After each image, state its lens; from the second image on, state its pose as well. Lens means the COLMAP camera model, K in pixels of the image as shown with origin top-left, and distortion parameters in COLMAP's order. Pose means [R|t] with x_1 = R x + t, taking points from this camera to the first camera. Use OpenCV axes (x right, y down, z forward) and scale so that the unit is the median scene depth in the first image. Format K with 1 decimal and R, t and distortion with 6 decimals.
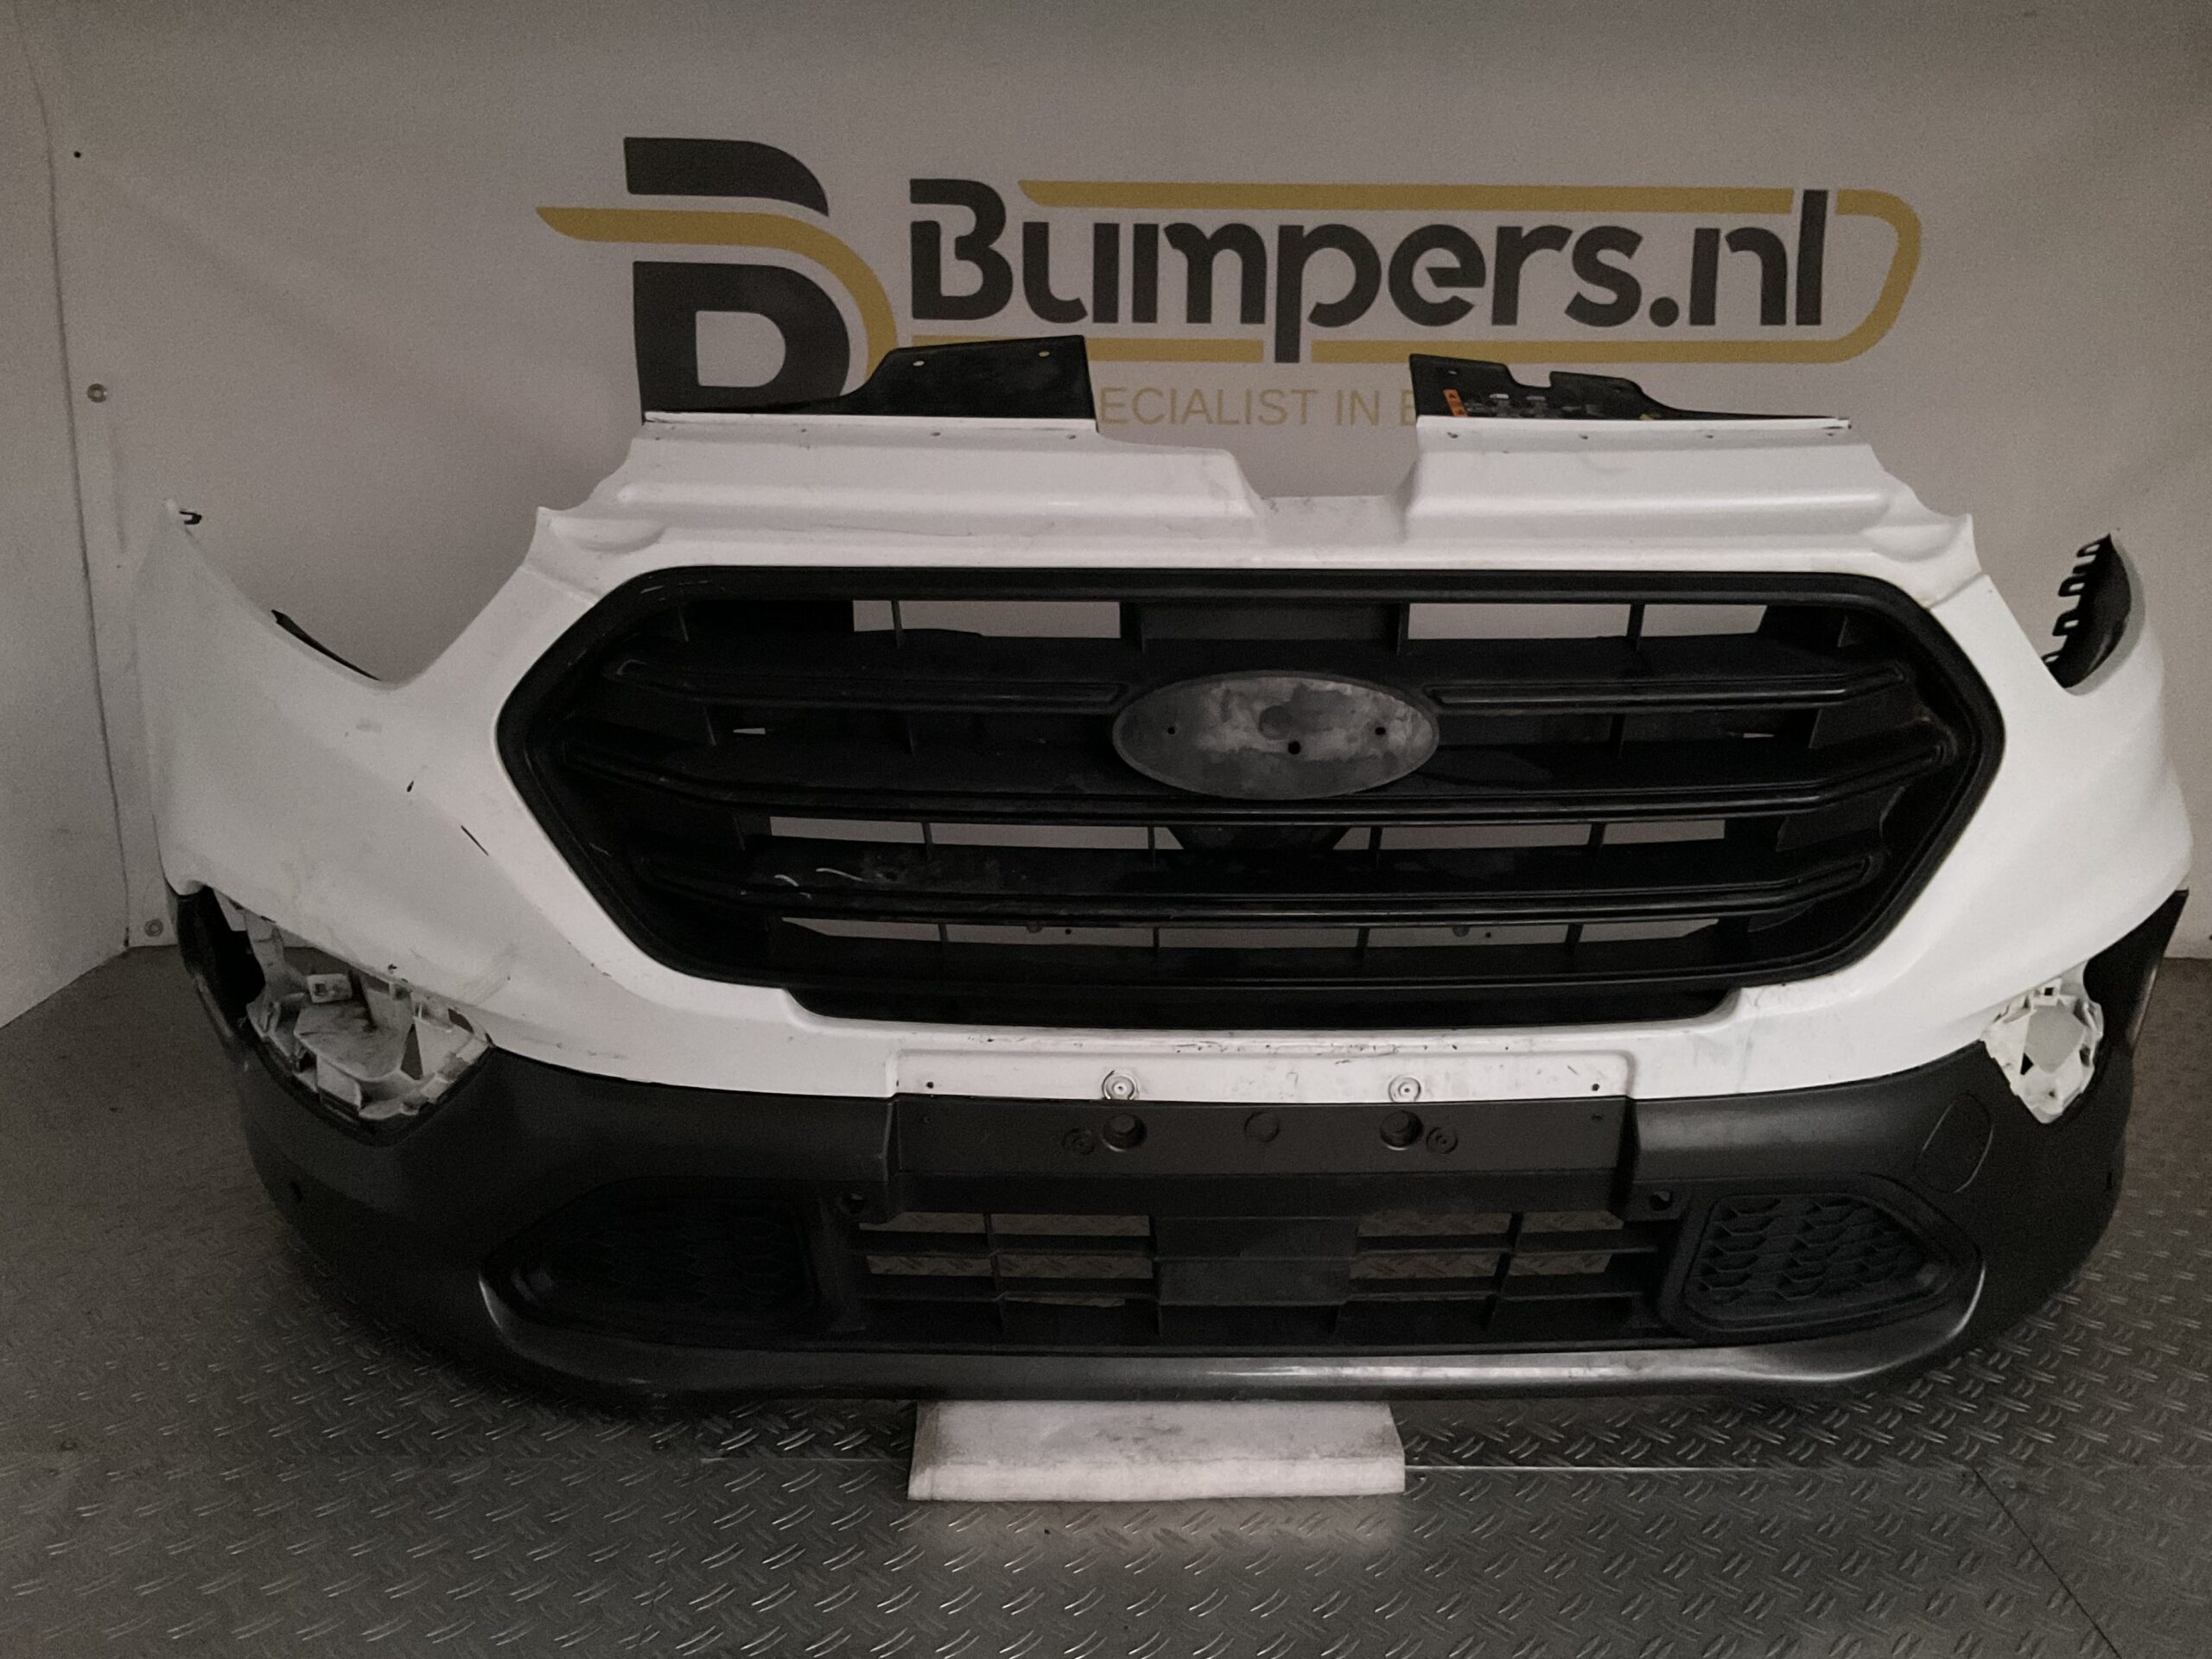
lens RADIAL K [[1806.9, 0, 1095.1], [0, 1806.9, 810.2], [0, 0, 1]] dist [0.082134, -0.150687]
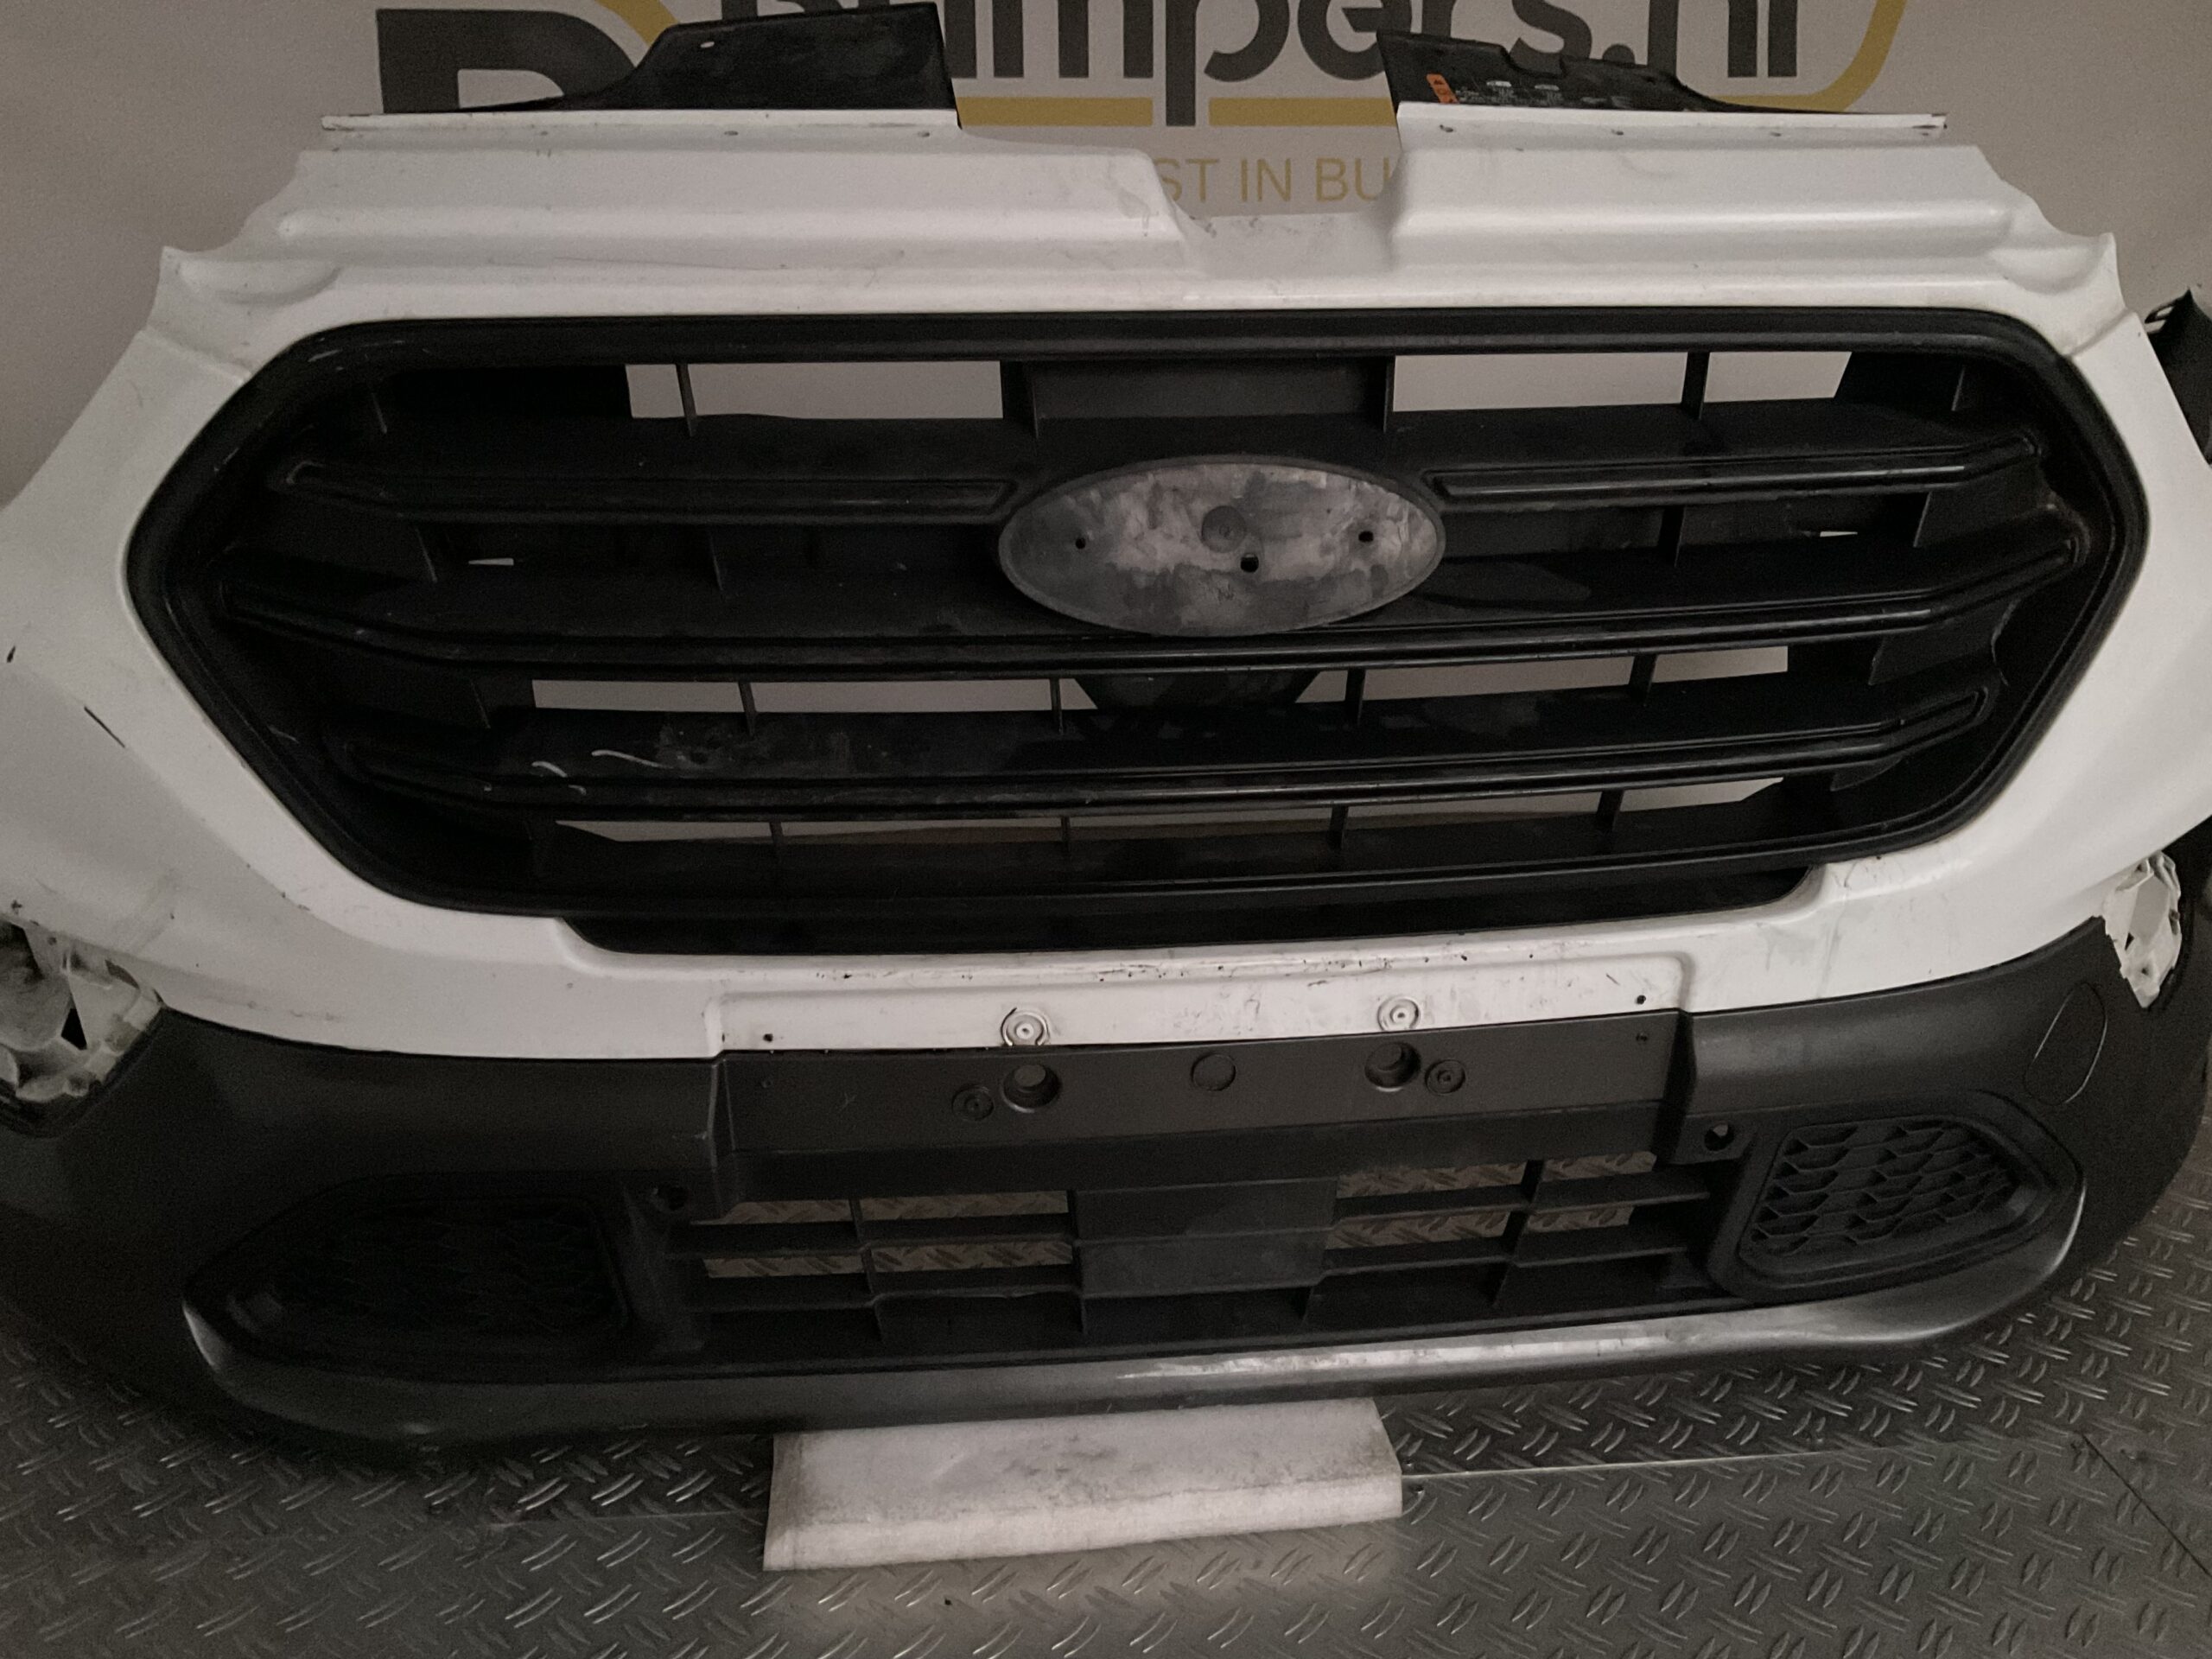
lens RADIAL K [[1838.5, 0, 1106.0], [0, 1838.5, 829.5], [0, 0, 1]] dist [0.090599, -0.181462]
pose [[0.996703, -0.037176, 0.072113, -0.004354], [0.031133, 0.996047, 0.083193, 0.008006], [-0.074921, -0.080674, 0.993921, 0.236919]]
